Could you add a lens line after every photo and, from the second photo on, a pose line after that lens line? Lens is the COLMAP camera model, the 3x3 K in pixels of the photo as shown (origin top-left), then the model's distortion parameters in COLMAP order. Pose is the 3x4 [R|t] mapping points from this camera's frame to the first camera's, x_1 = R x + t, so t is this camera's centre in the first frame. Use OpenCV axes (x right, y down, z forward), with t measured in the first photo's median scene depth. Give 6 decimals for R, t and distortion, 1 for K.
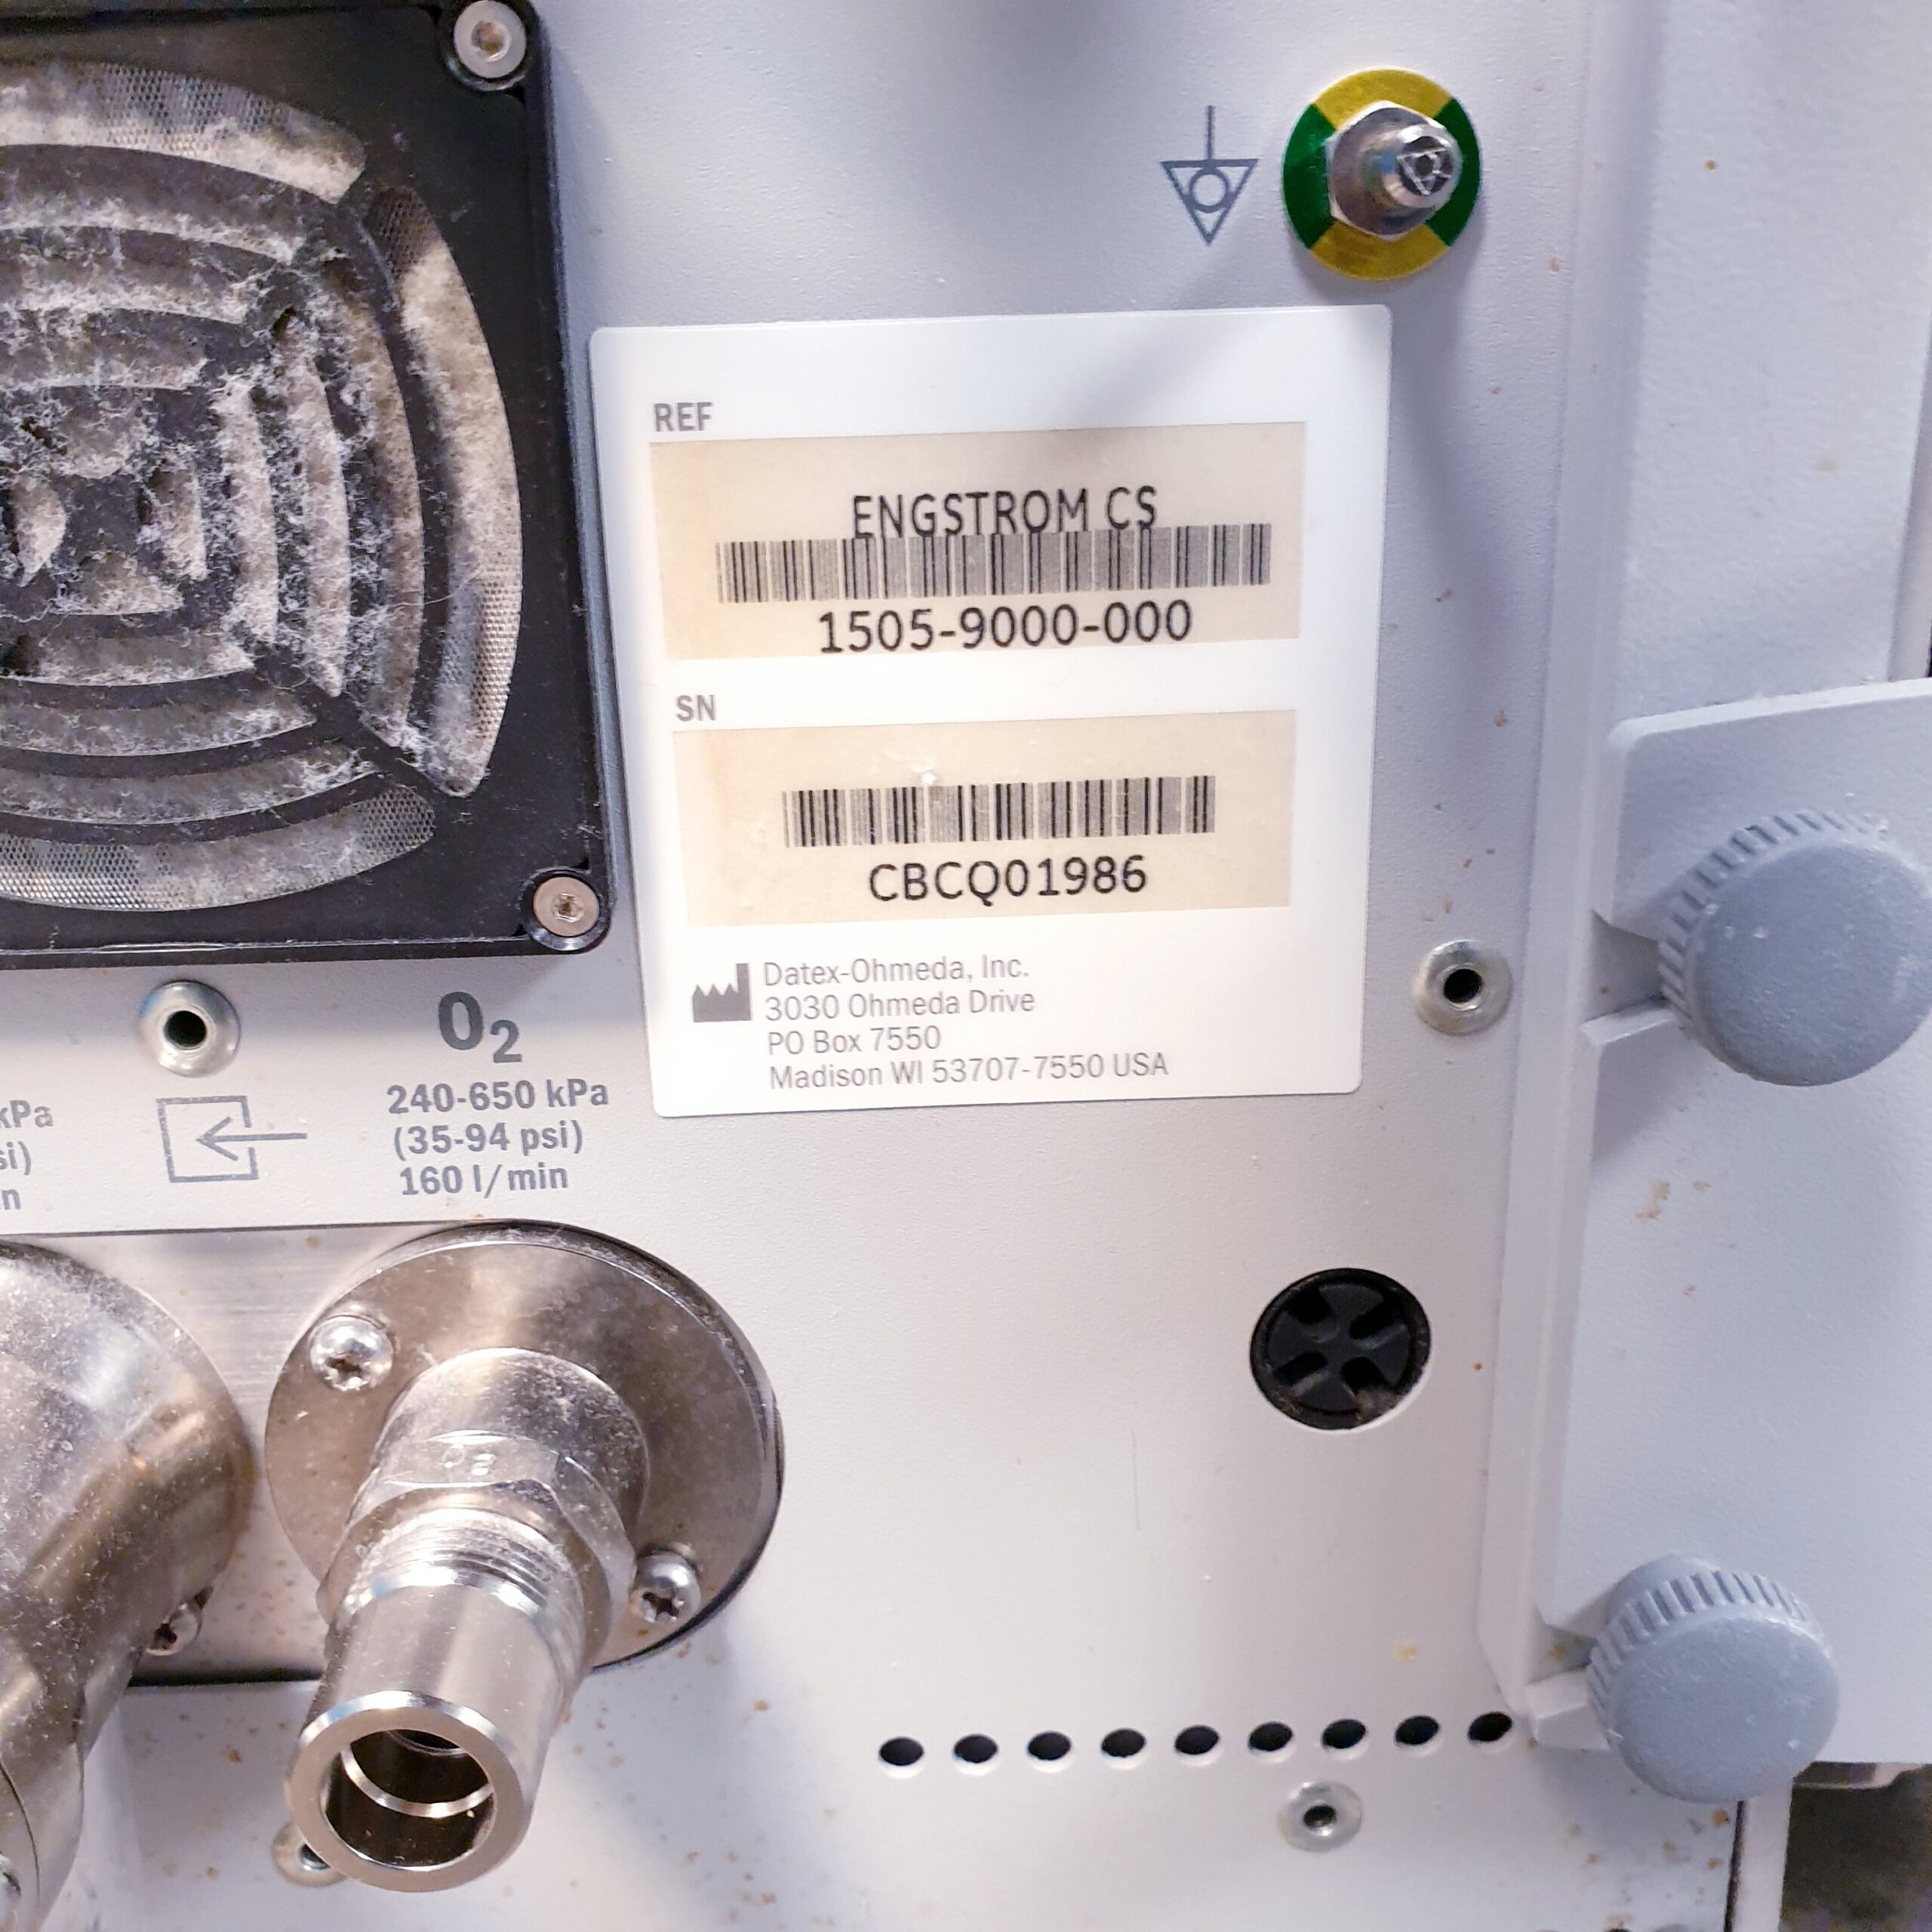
lens RADIAL K [[1968.8, 0, 959.5], [0, 1968.8, 960.6], [0, 0, 1]] dist [0.002027, 0.000000]
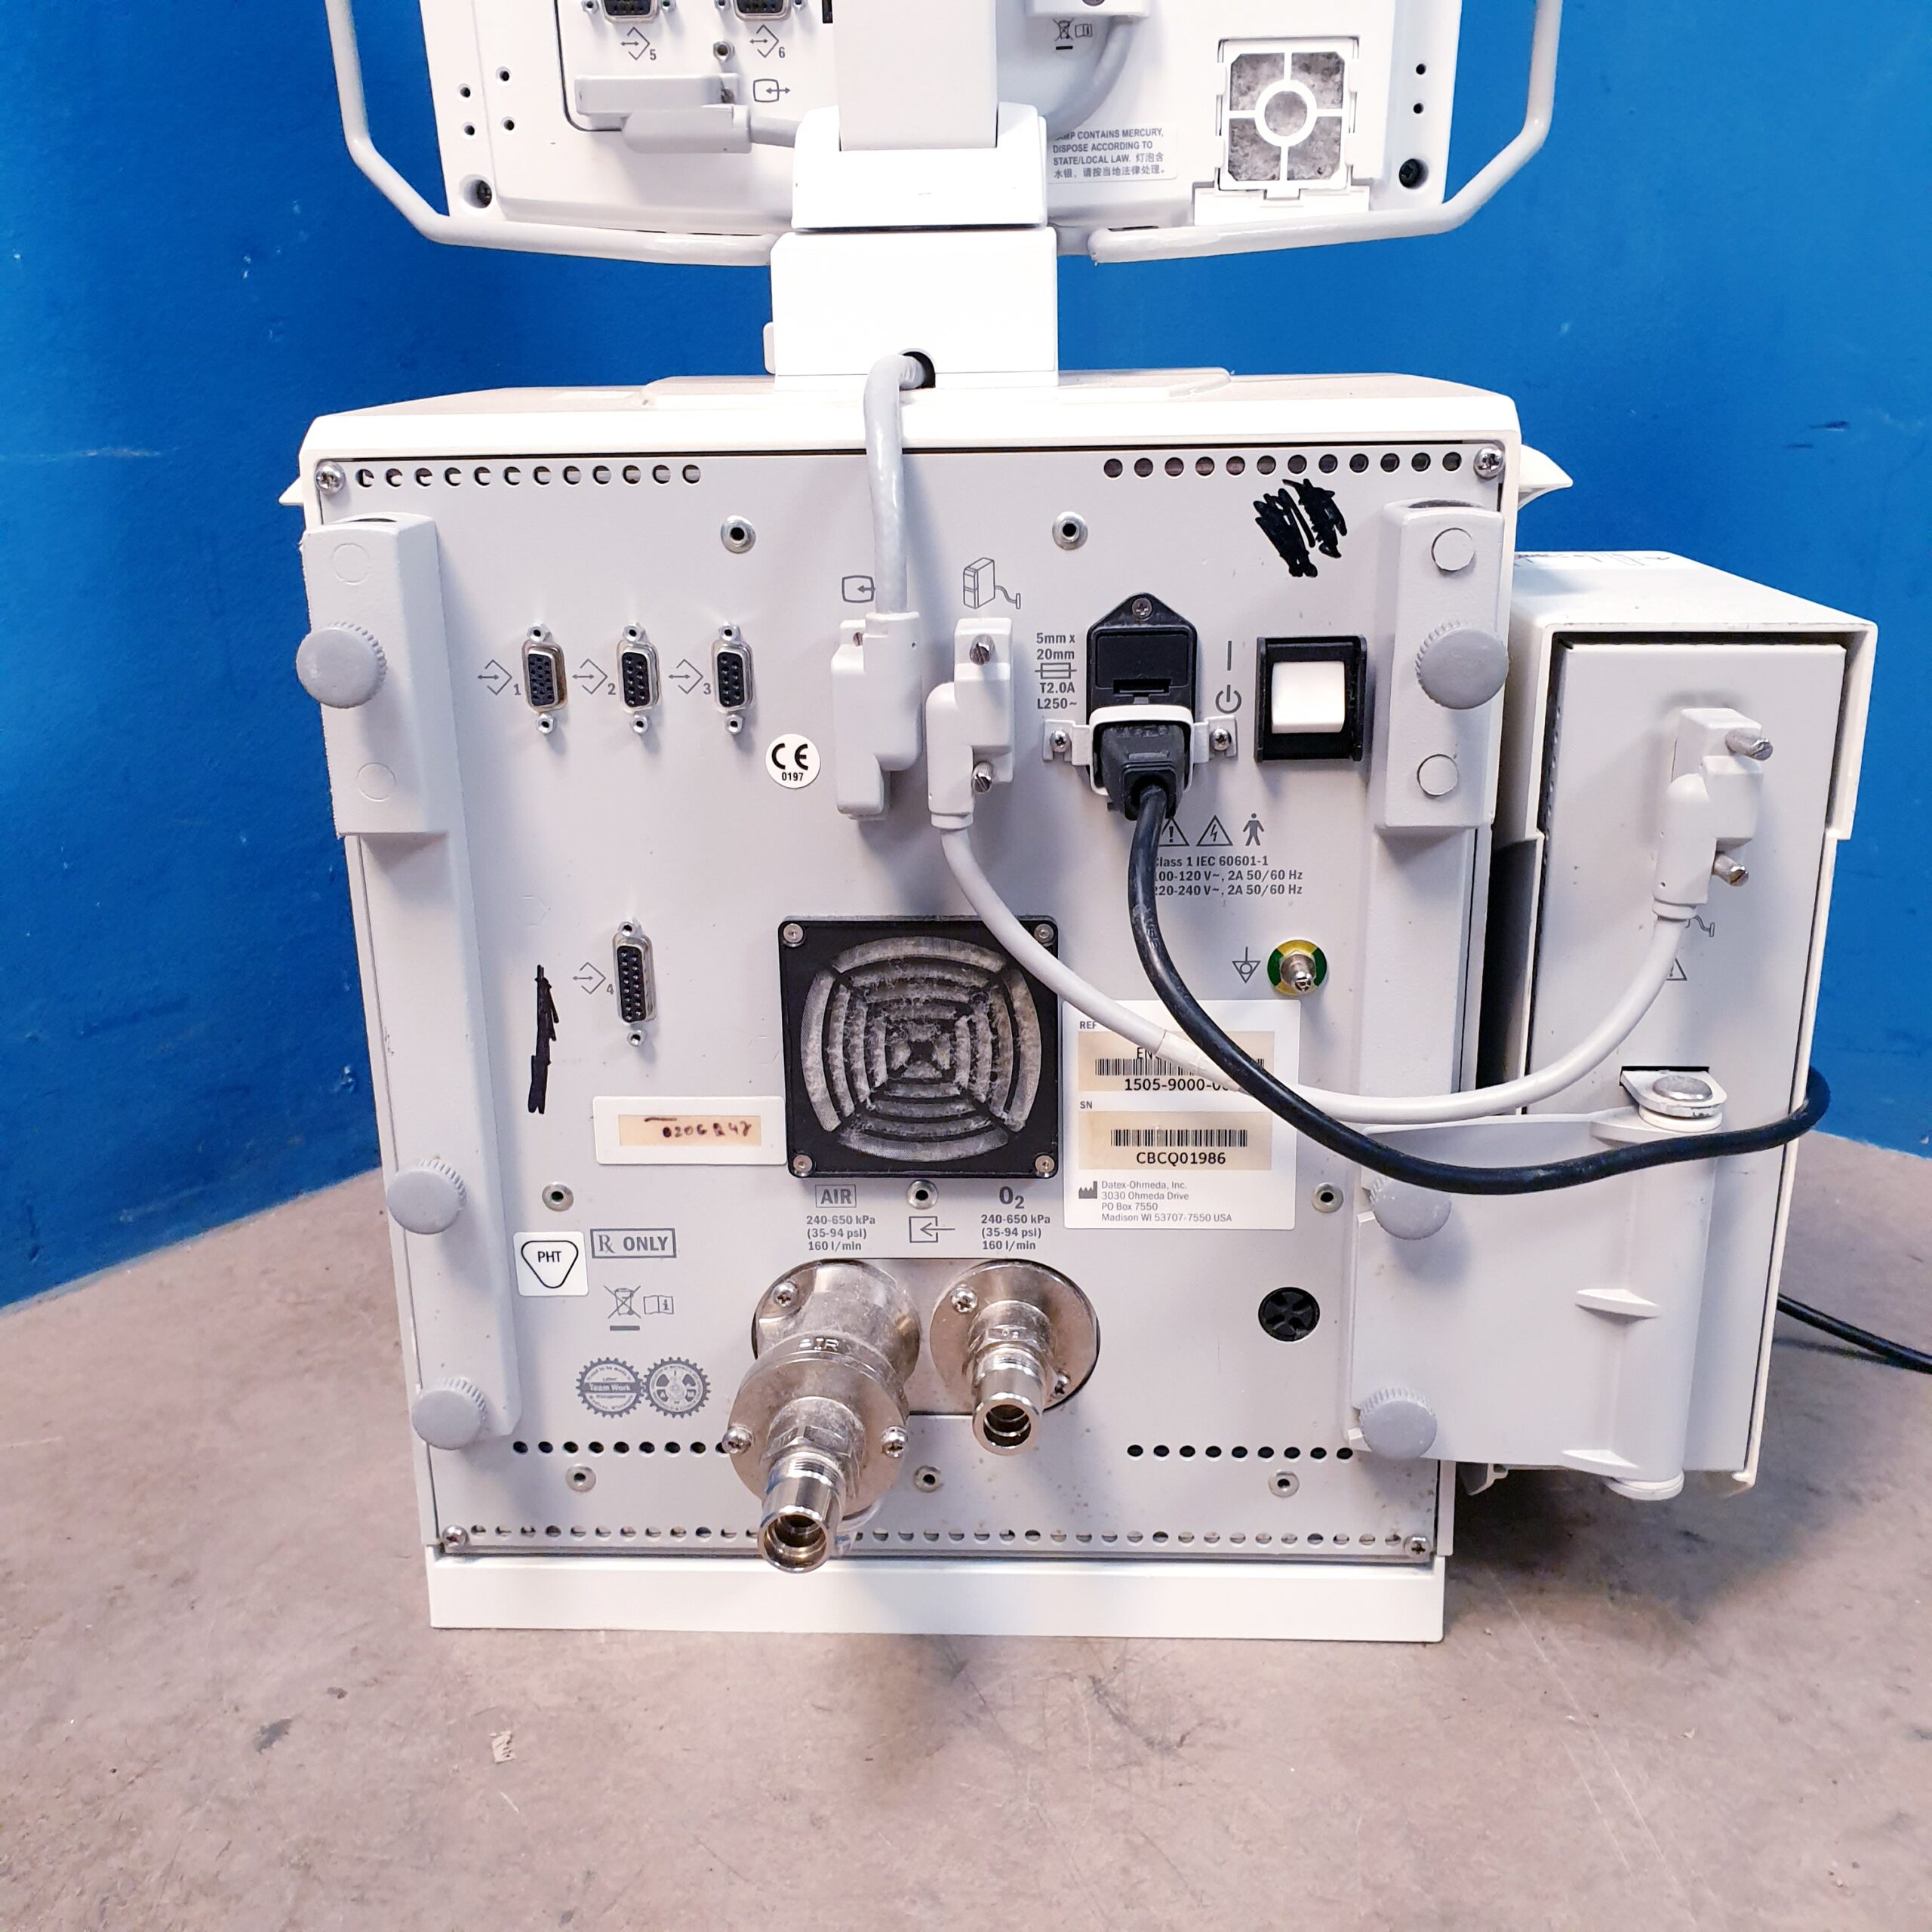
lens RADIAL K [[1968.8, 0, 955.3], [0, 1968.8, 977.9], [0, 0, 1]] dist [0.002027, 0.000000]
pose [[0.994908, 0.029862, -0.096258, -0.040893], [-0.030748, 0.999497, -0.007738, -0.299170], [0.095978, 0.010658, 0.995326, -2.214138]]
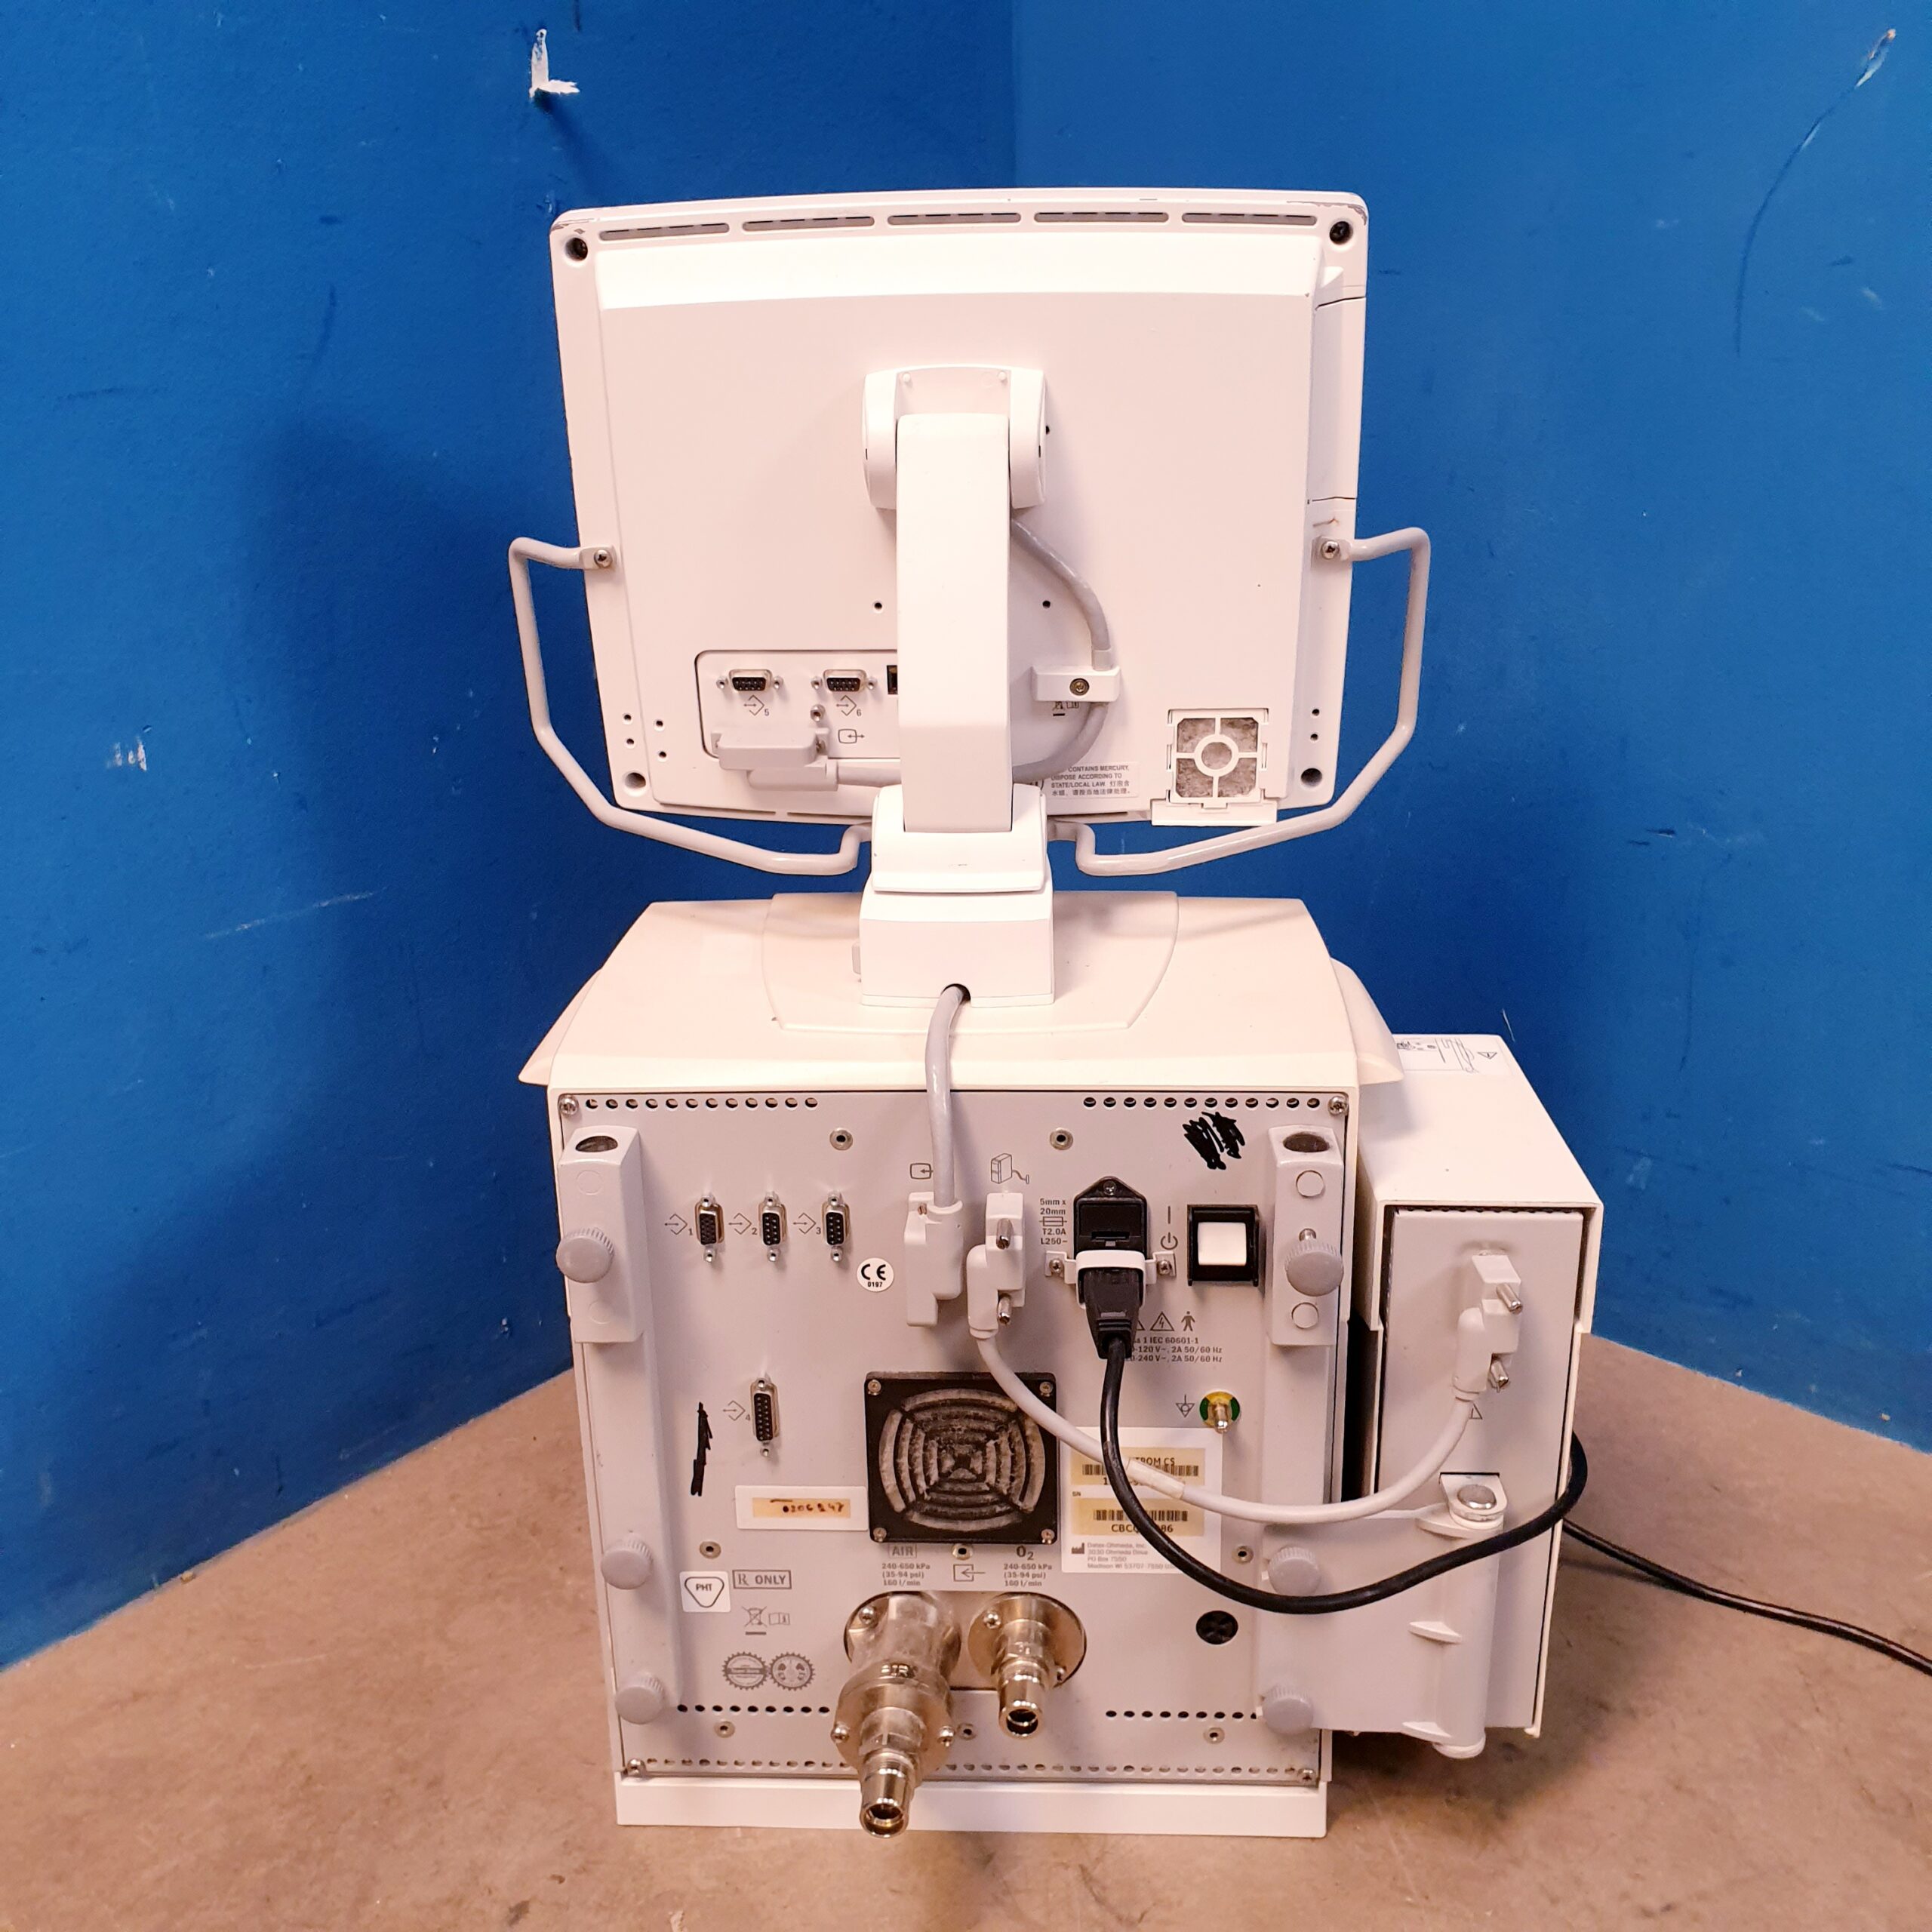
lens RADIAL K [[1968.8, 0, 962.9], [0, 1968.8, 964.4], [0, 0, 1]] dist [0.002027, 0.000000]
pose [[0.994804, 0.029141, -0.097553, 0.022667], [-0.026759, 0.999313, 0.025640, -1.484387], [0.098233, -0.022896, 0.994900, -3.646414]]
